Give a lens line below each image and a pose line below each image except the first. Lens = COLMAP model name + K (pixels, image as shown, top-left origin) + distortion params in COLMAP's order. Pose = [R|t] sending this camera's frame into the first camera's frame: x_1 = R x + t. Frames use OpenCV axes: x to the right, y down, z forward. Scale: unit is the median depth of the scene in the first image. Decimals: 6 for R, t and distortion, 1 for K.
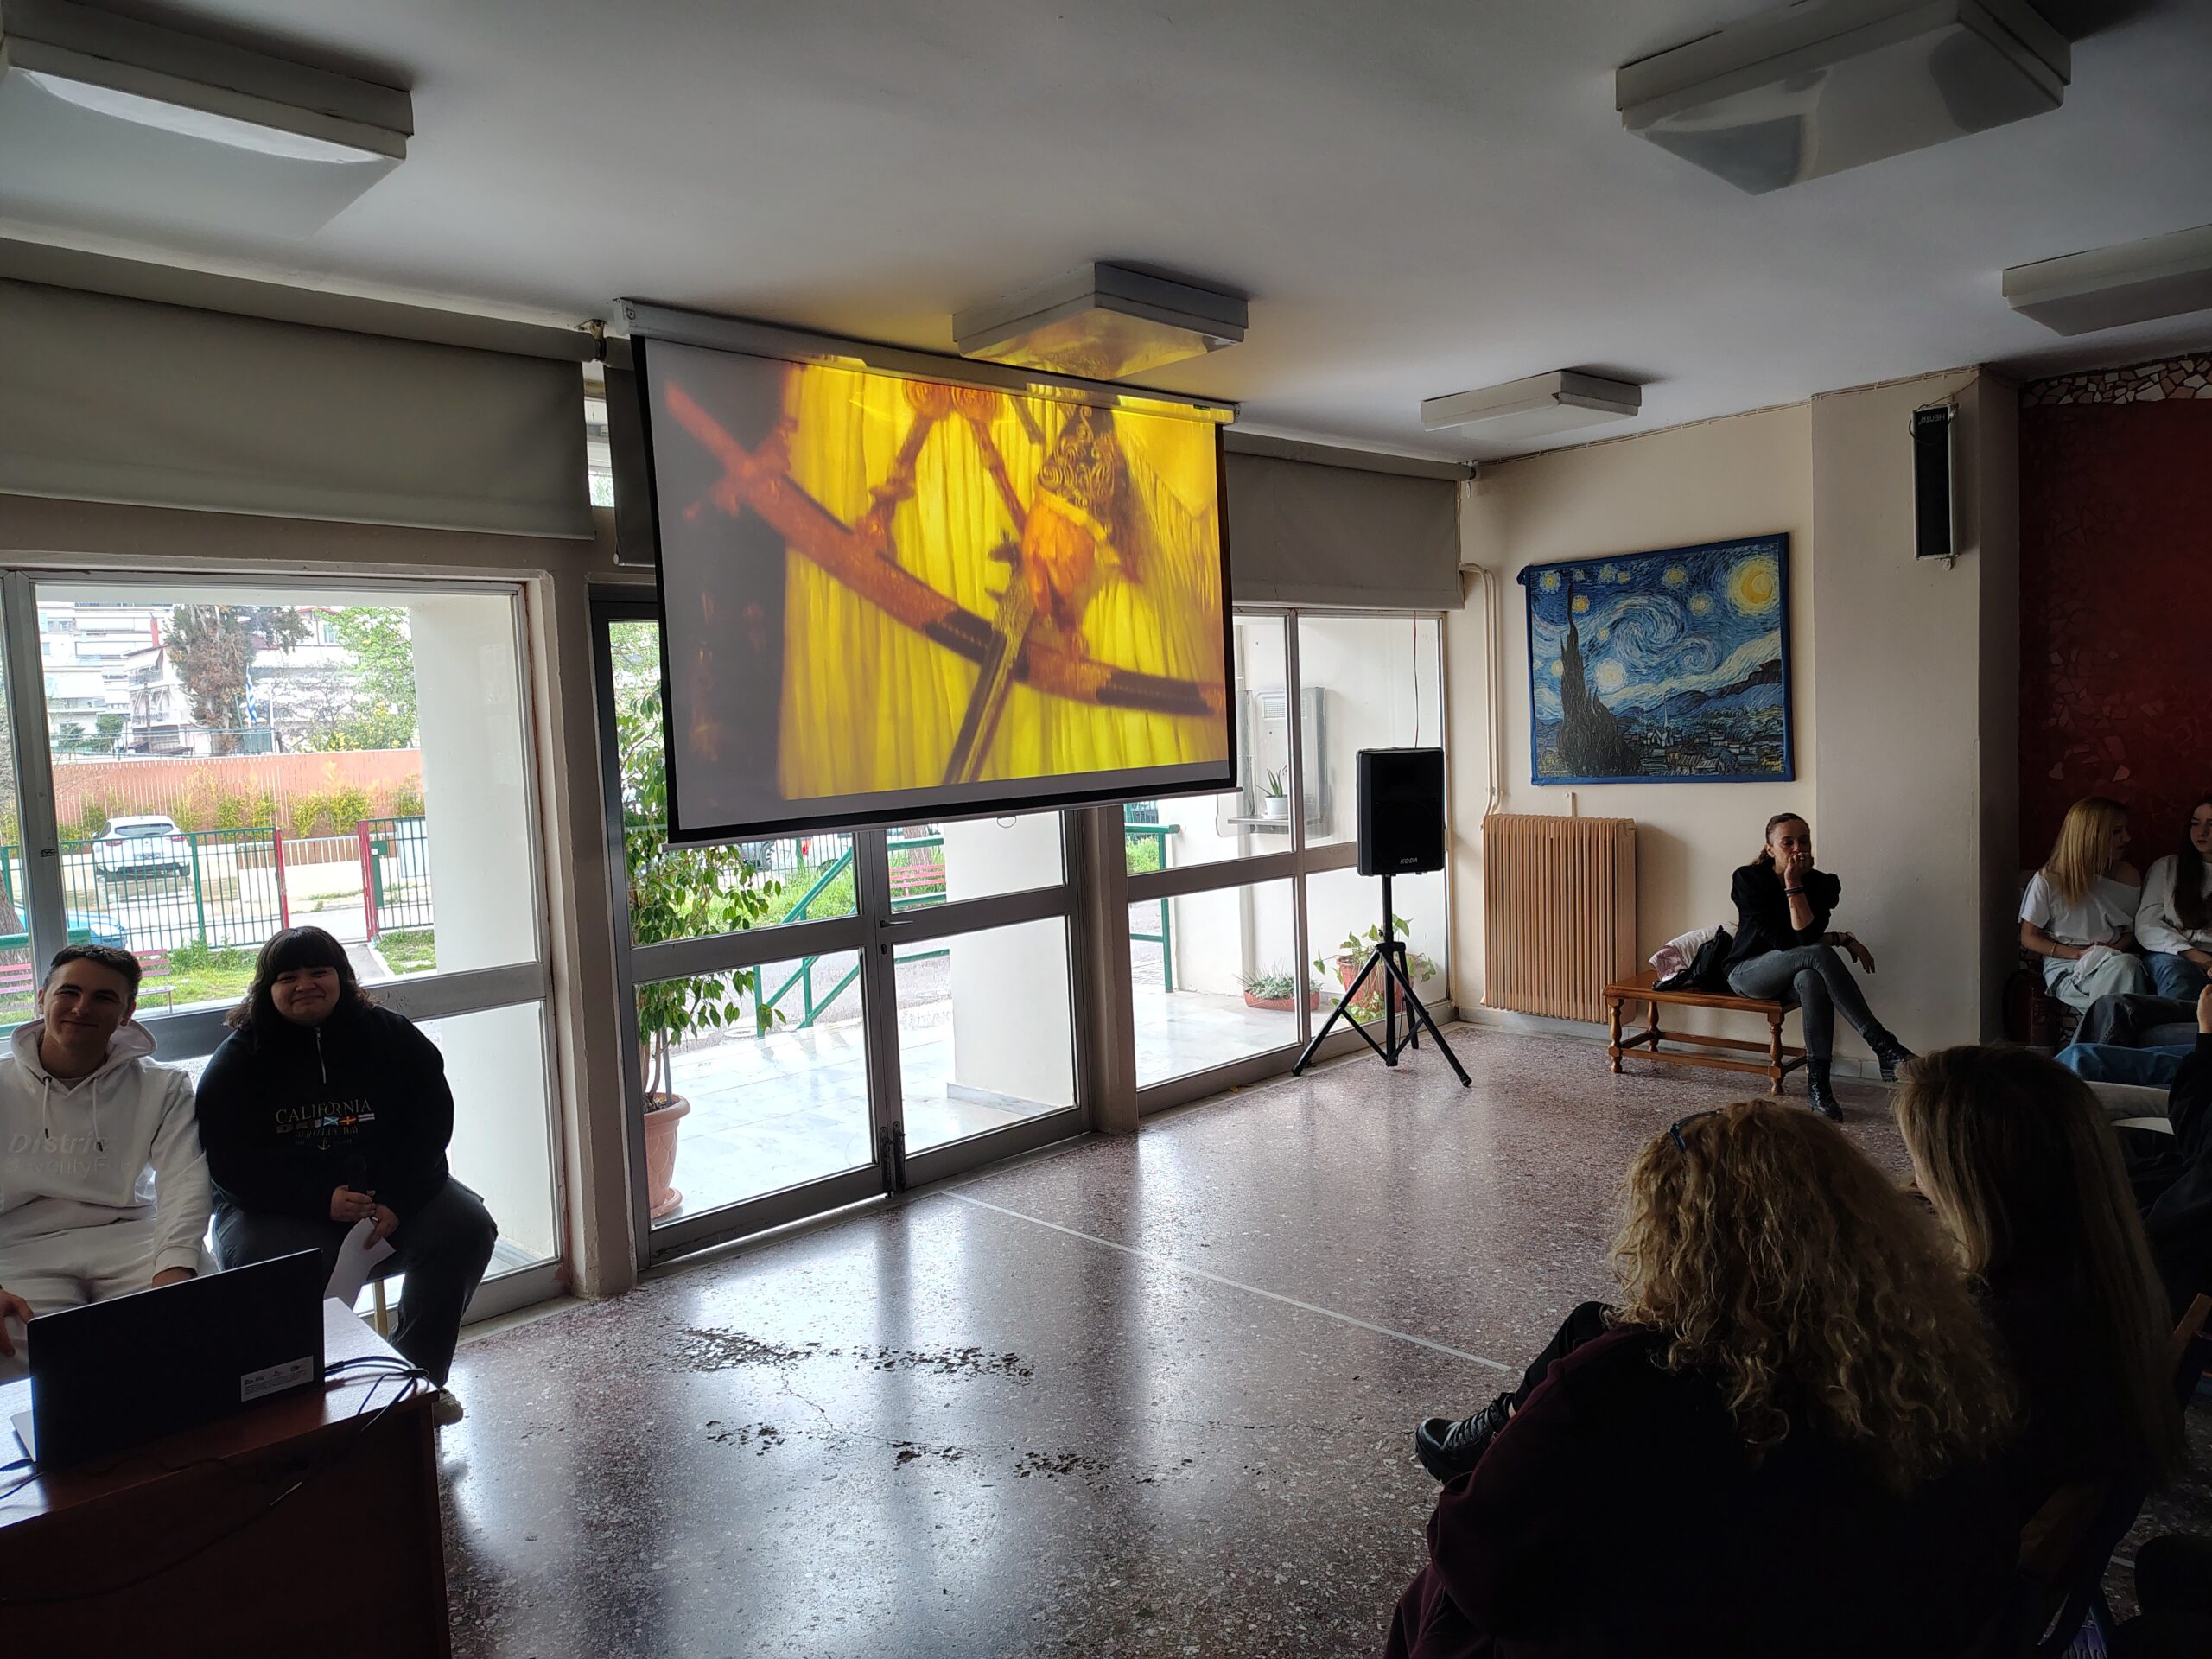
lens RADIAL K [[1500.4, 0, 1115.0], [0, 1500.4, 832.3], [0, 0, 1]] dist [0.025557, -0.024739]
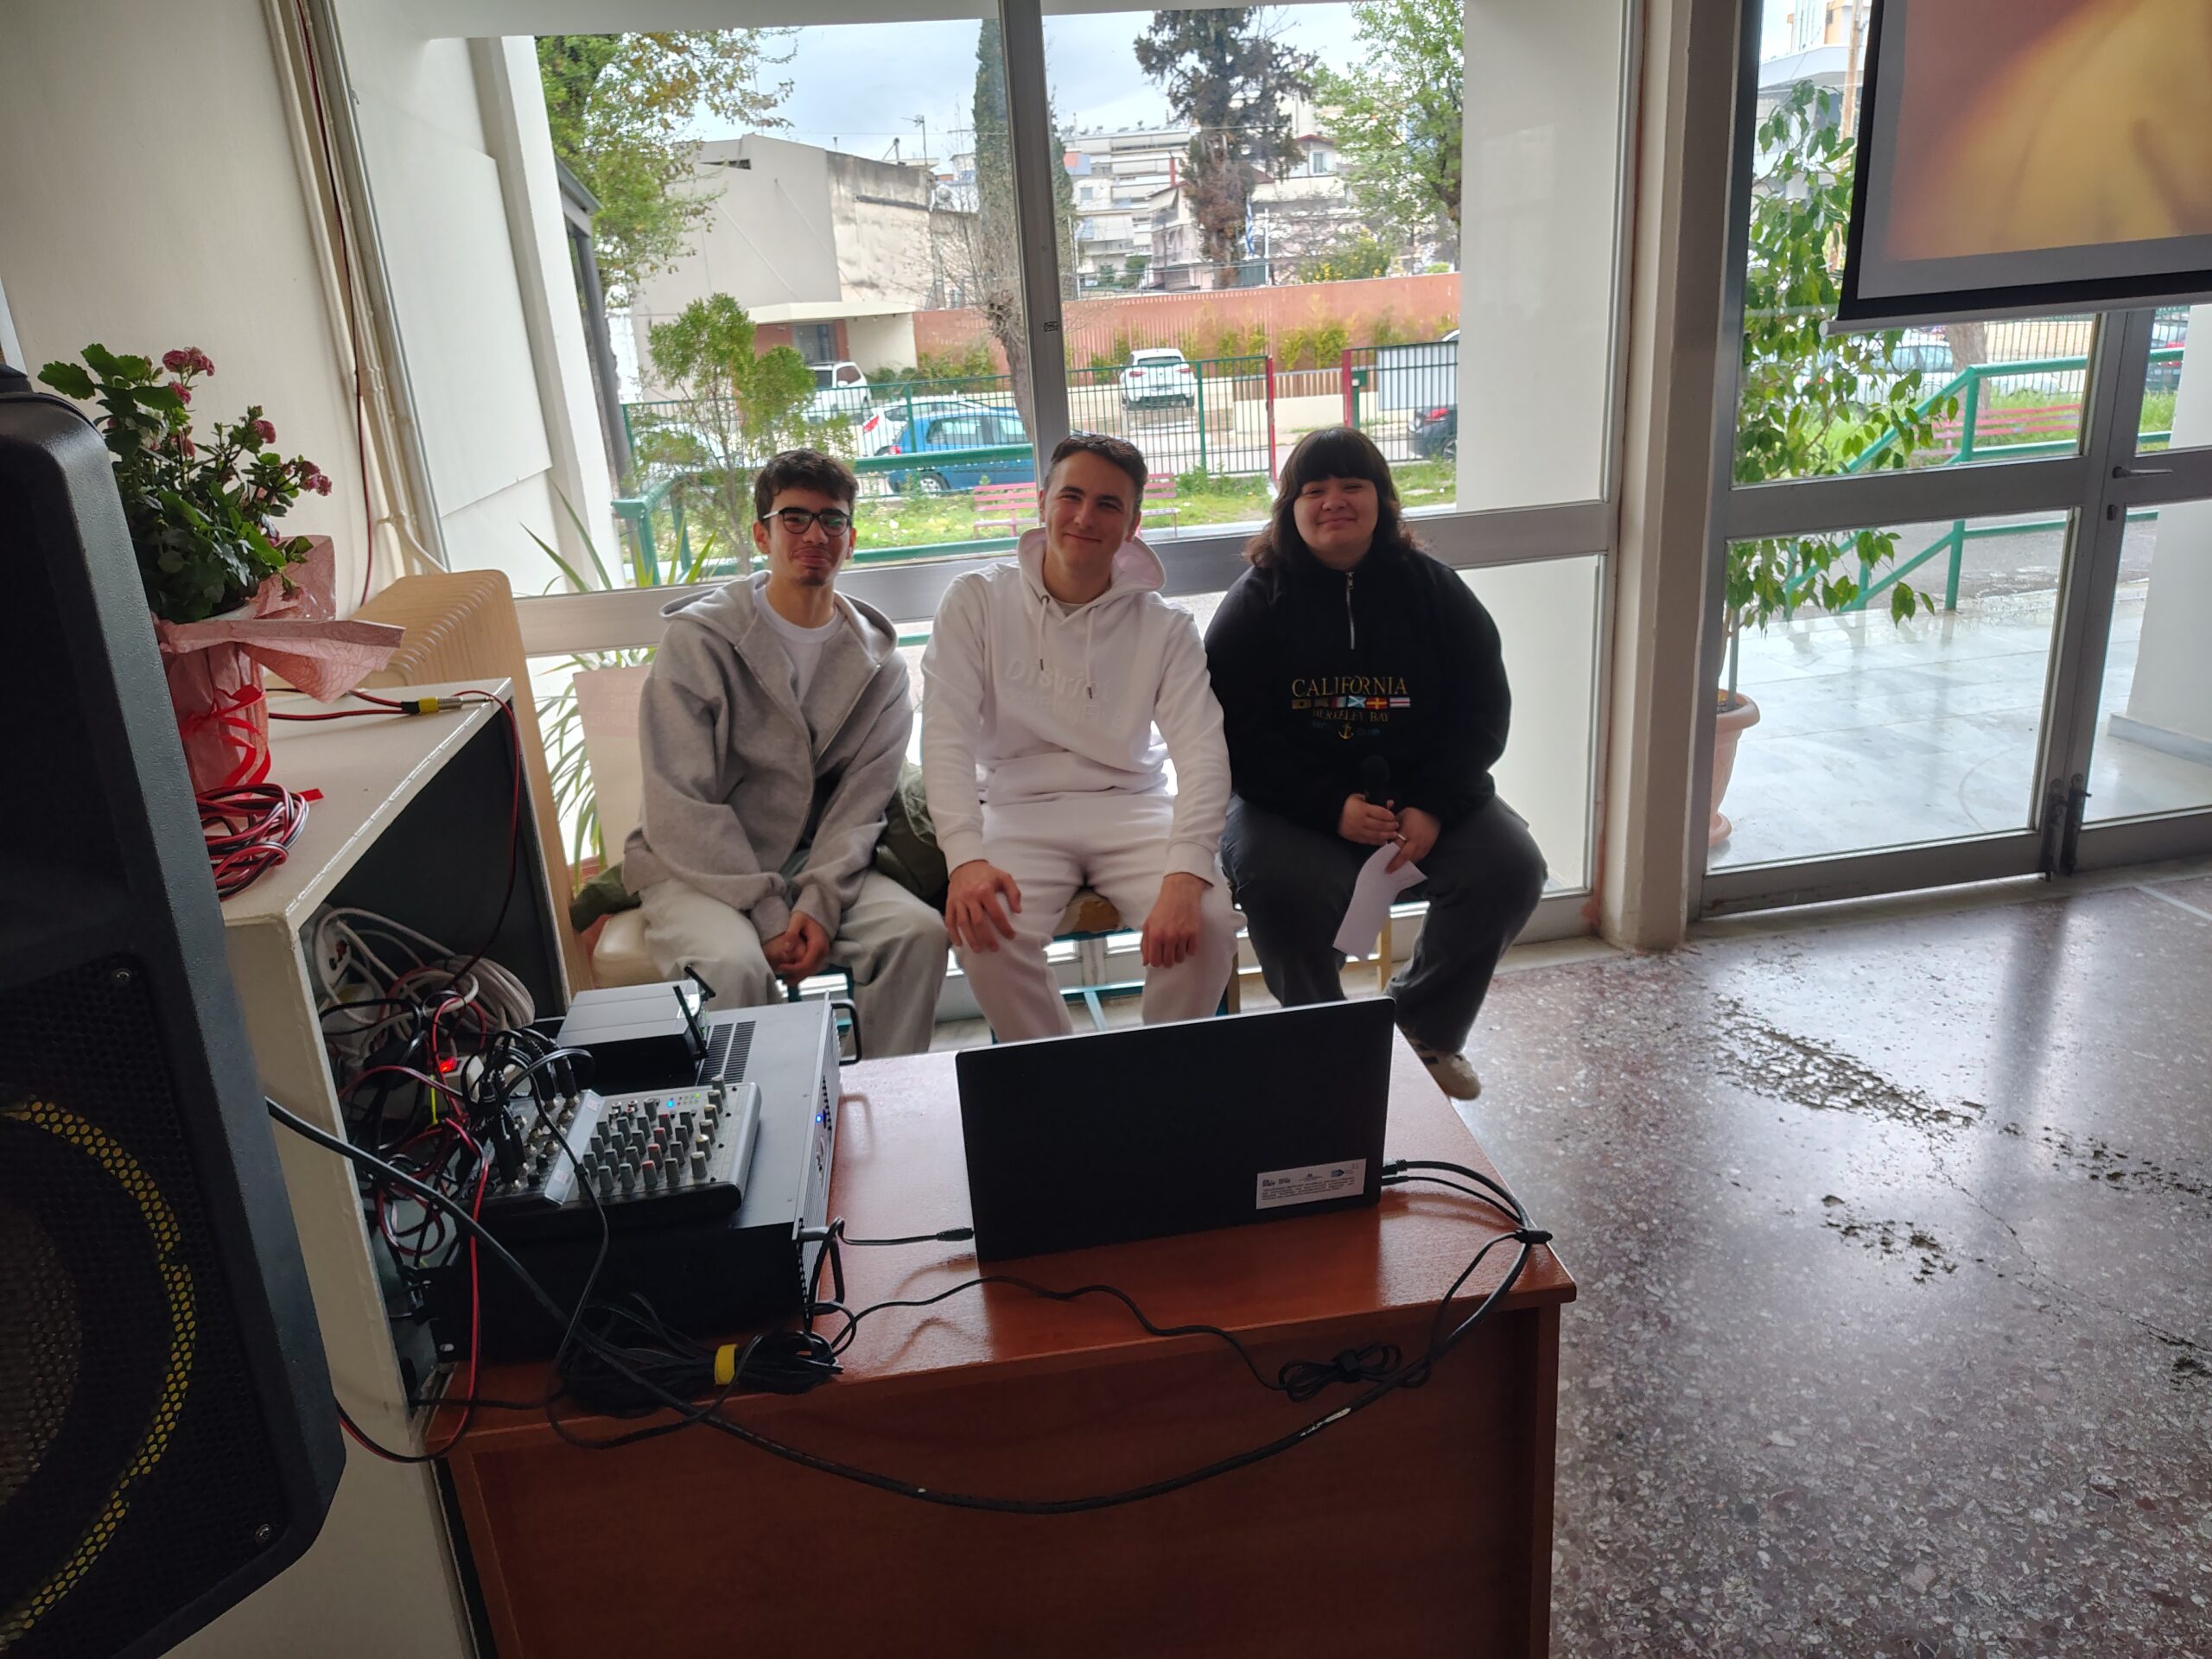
lens RADIAL K [[1536.3, 0, 1106.4], [0, 1536.3, 830.6], [0, 0, 1]] dist [-0.005679, -0.001343]
pose [[0.822471, 0.172589, -0.541992, -0.125344], [-0.011367, 0.957653, 0.287701, 0.023921], [0.568694, -0.230464, 0.789603, 0.201788]]
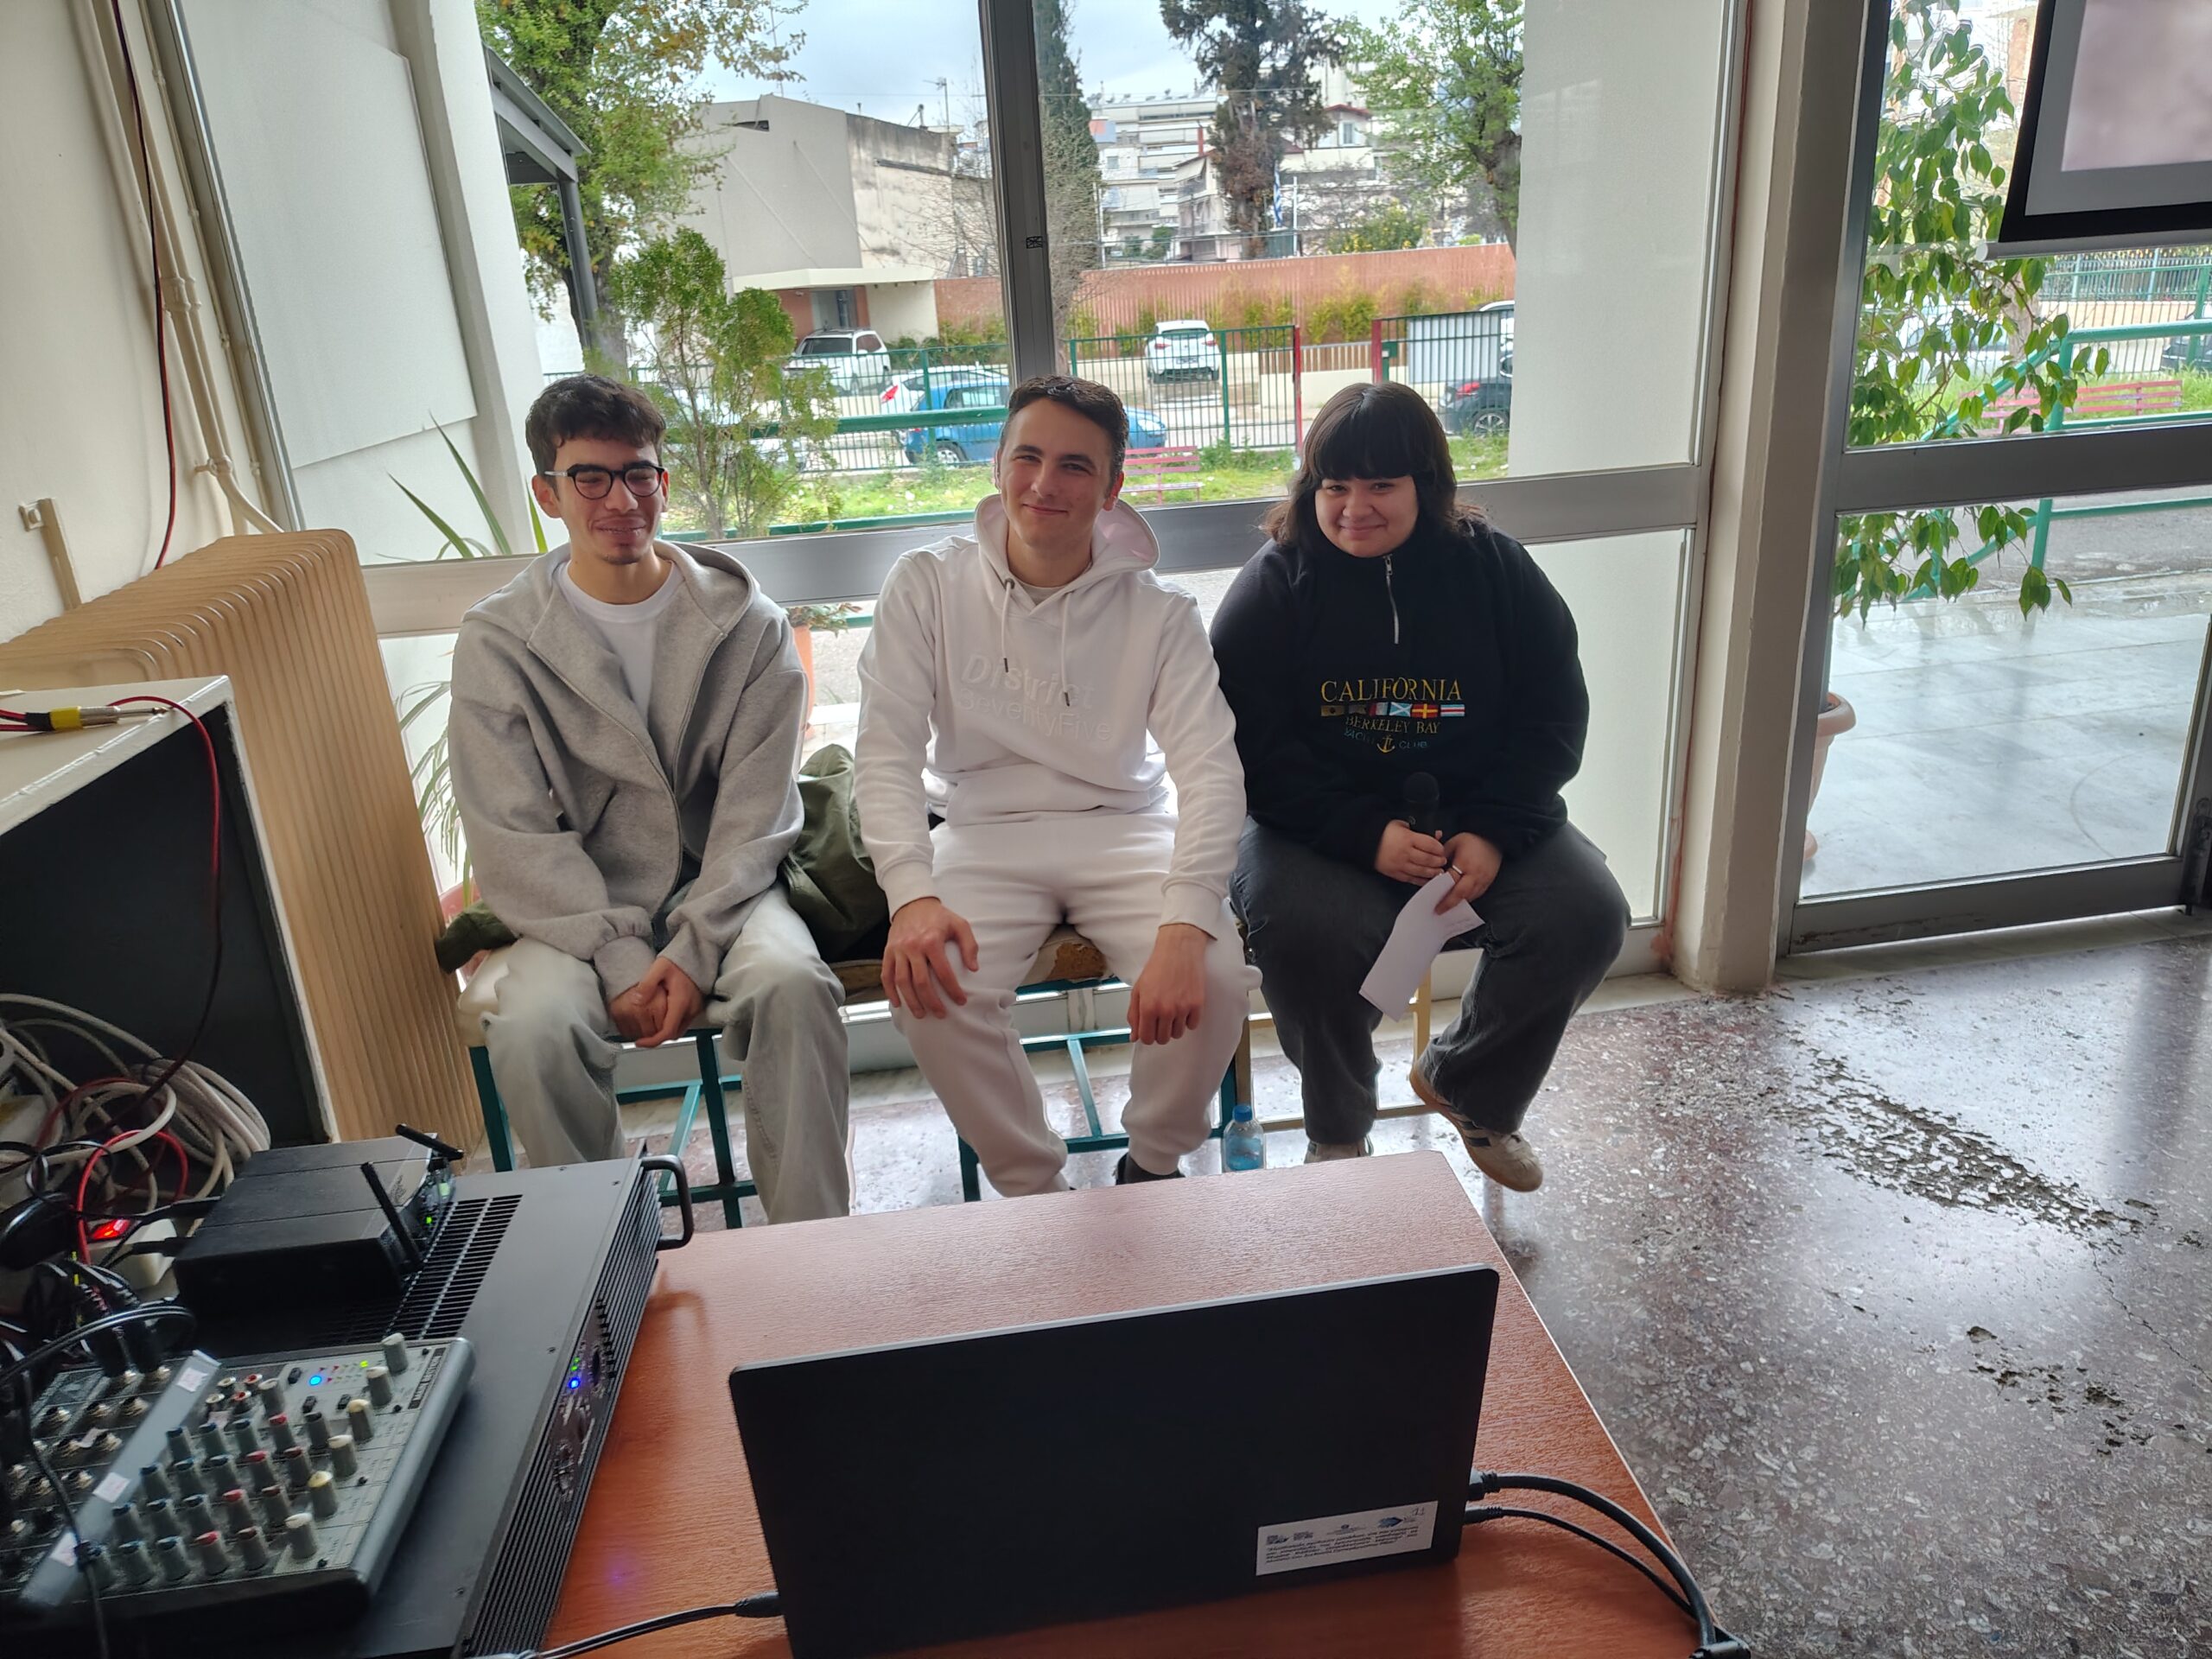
lens RADIAL K [[1539.0, 0, 1115.7], [0, 1539.0, 835.4], [0, 0, 1]] dist [-0.008389, -0.003971]
pose [[0.816481, 0.192329, -0.544398, -0.168644], [-0.020993, 0.952153, 0.304899, 0.036696], [0.576991, -0.237516, 0.781452, 0.281617]]
